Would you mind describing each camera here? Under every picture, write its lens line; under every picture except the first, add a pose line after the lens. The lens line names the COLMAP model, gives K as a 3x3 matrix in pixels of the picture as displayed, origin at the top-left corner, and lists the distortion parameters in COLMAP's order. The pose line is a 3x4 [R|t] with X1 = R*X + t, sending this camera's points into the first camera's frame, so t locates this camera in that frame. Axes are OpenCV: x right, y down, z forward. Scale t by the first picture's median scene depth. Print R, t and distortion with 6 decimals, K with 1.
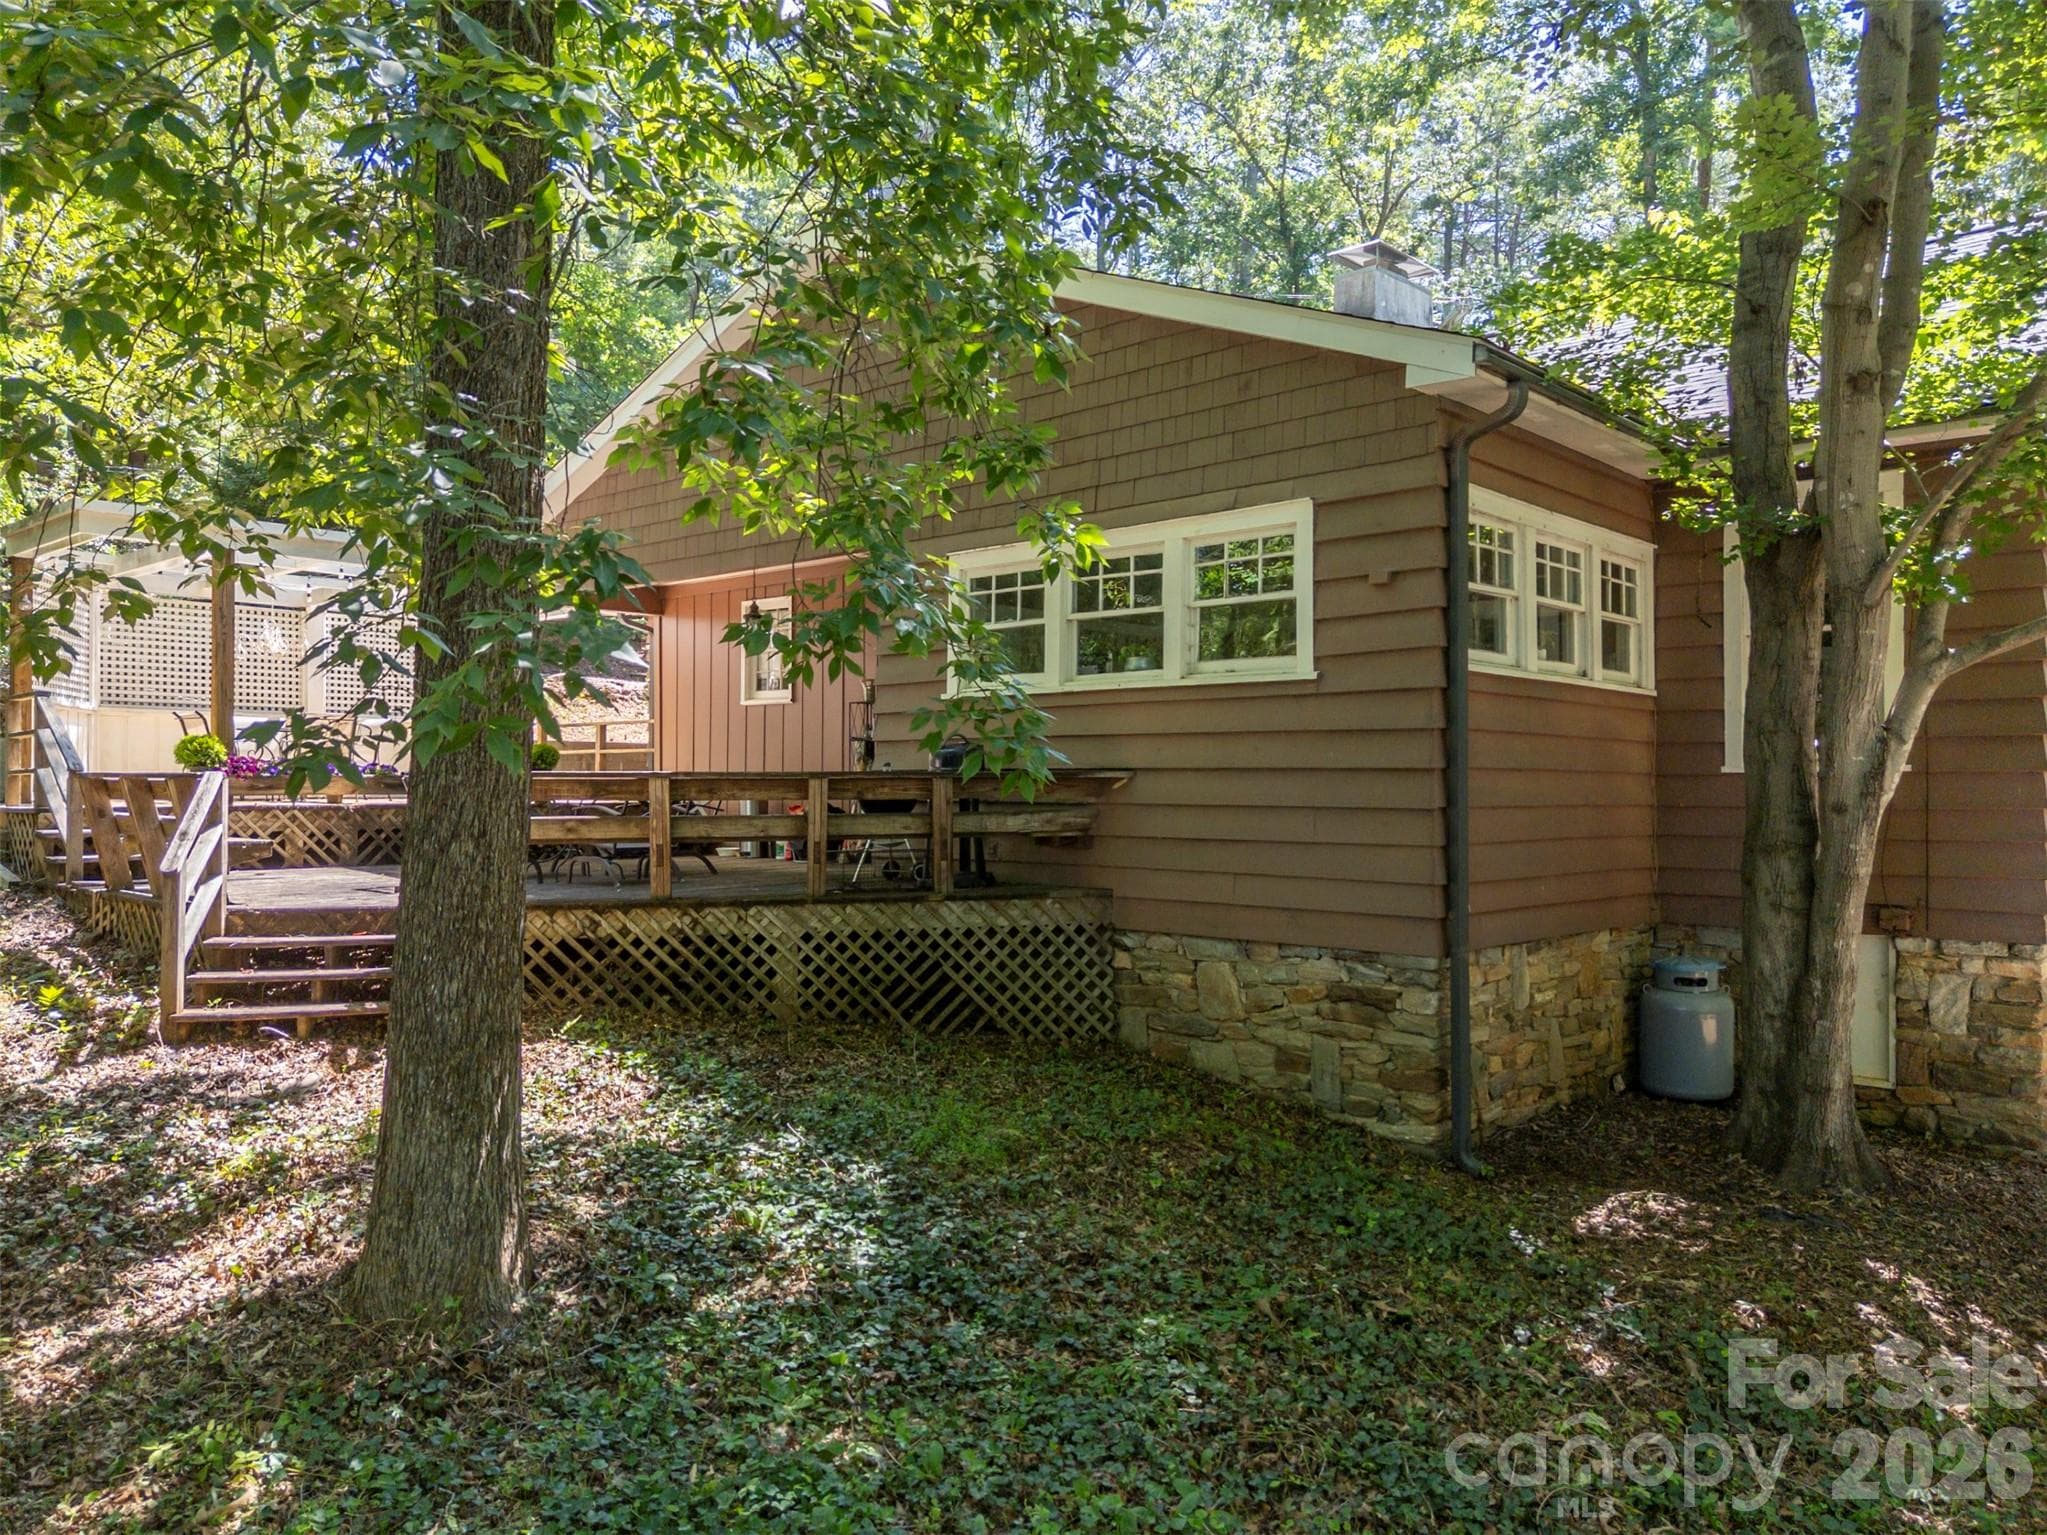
lens RADIAL K [[1503.5, 0, 1023.5], [0, 1503.5, 767.5], [0, 0, 1]] dist [0.078858, -0.077994]
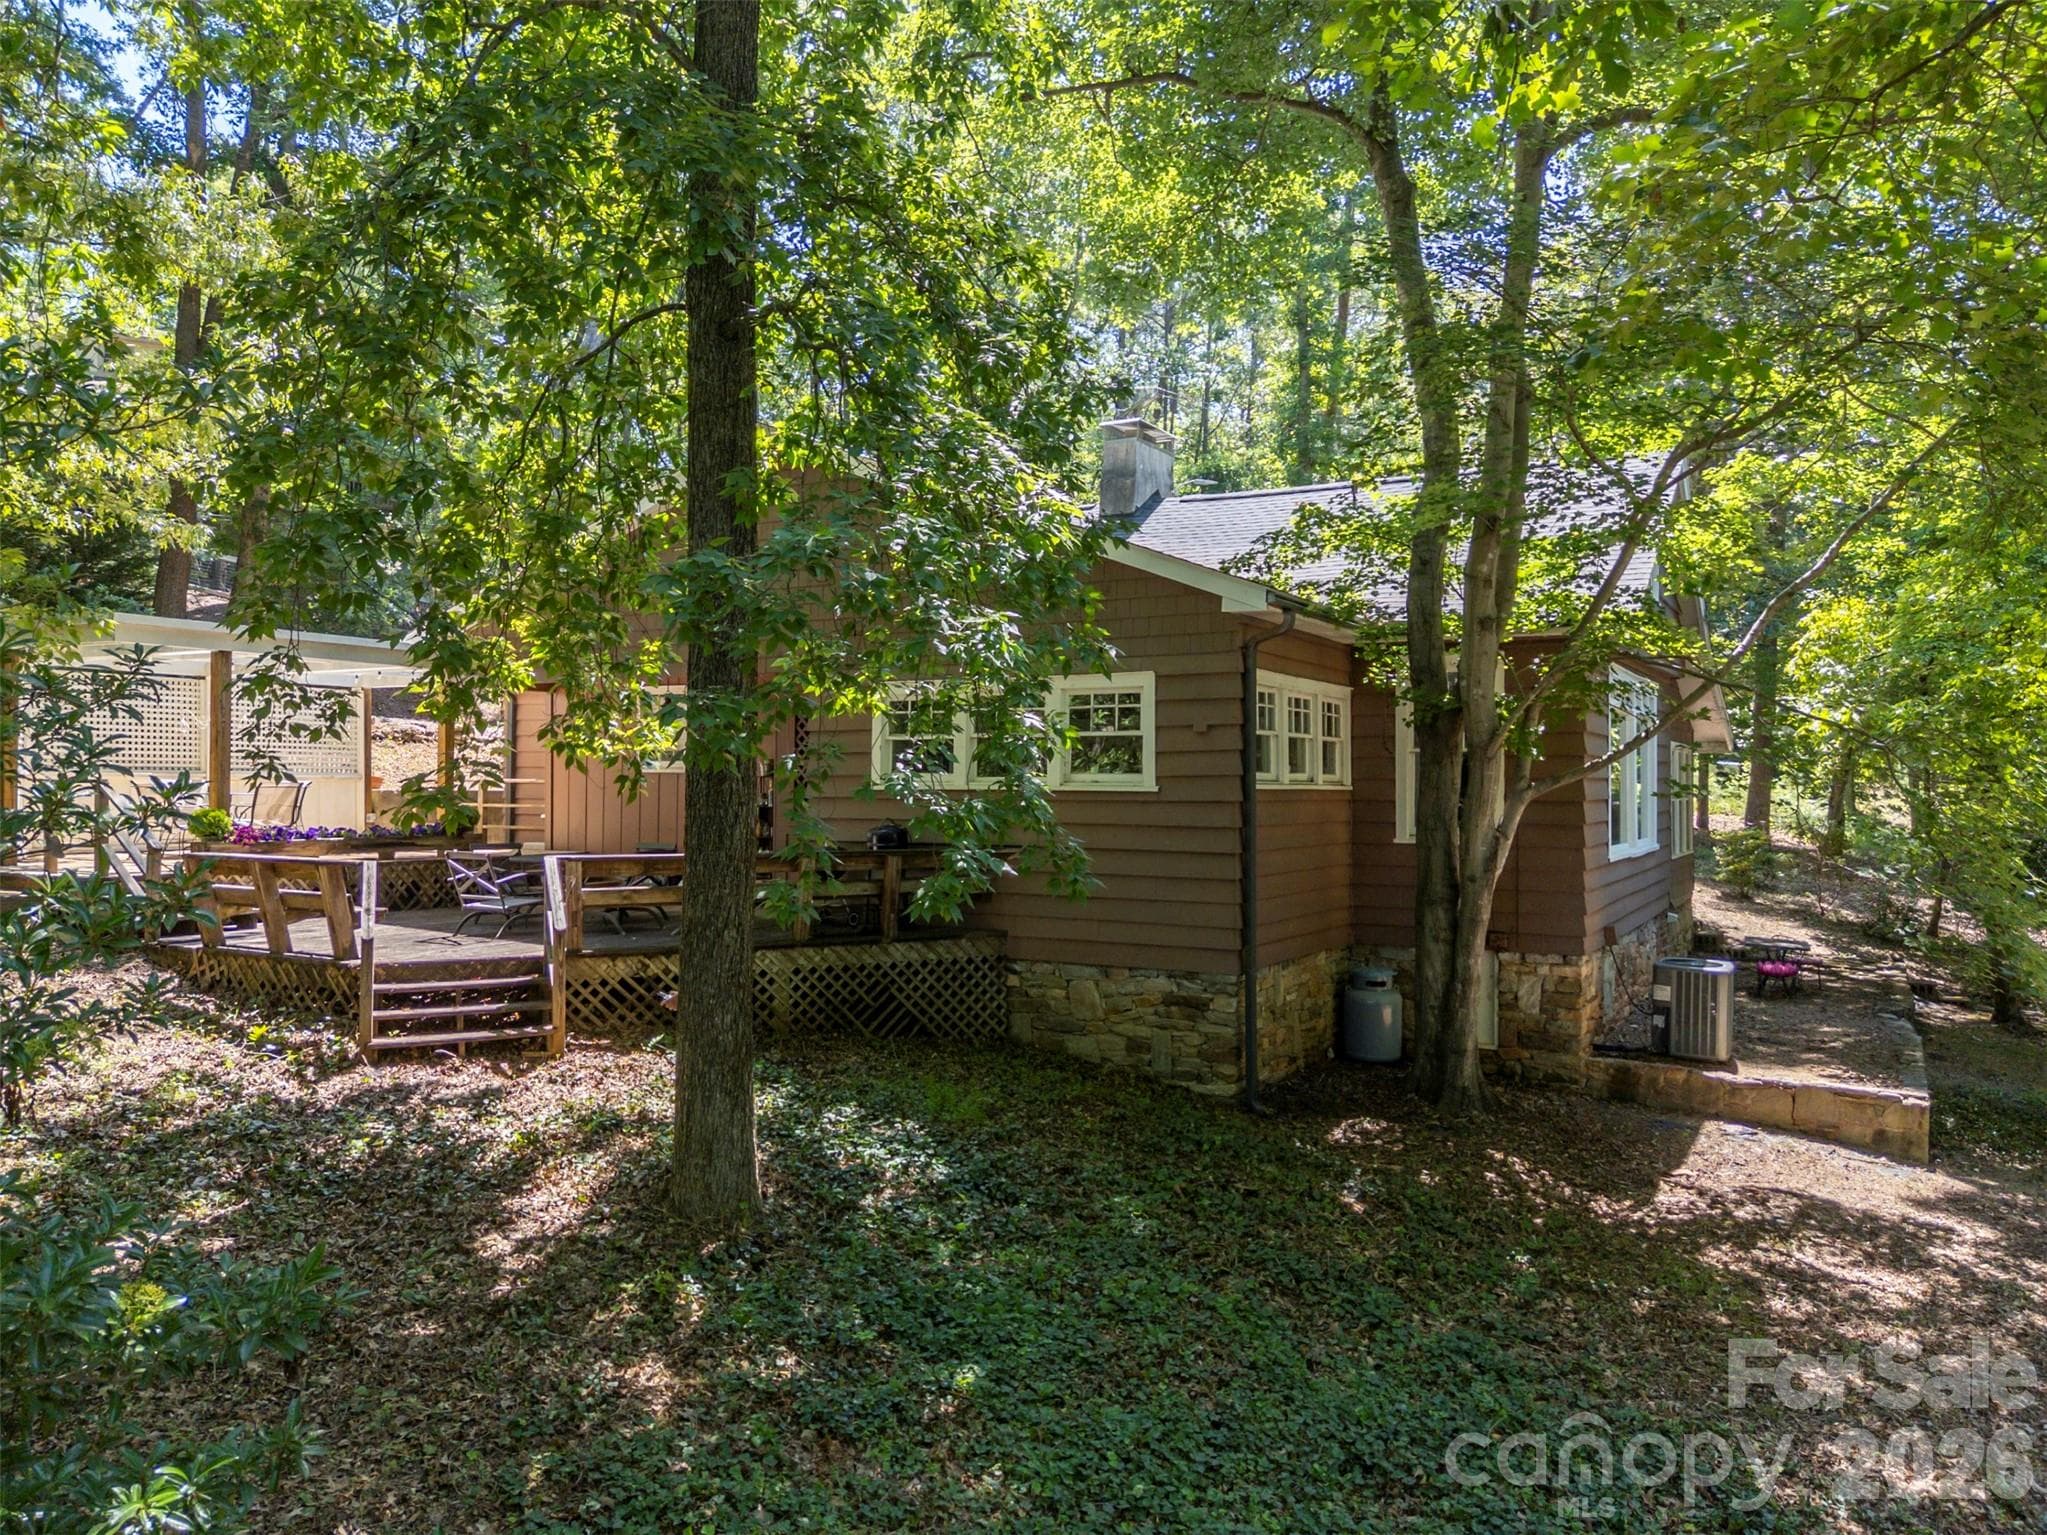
lens RADIAL K [[1495.5, 0, 1027.7], [0, 1495.5, 770.6], [0, 0, 1]] dist [0.128291, -0.298307]
pose [[0.973077, 0.004309, 0.230439, -0.277467], [-0.005226, 0.999981, 0.003369, -0.084199], [-0.230420, -0.004483, 0.973081, -0.425494]]
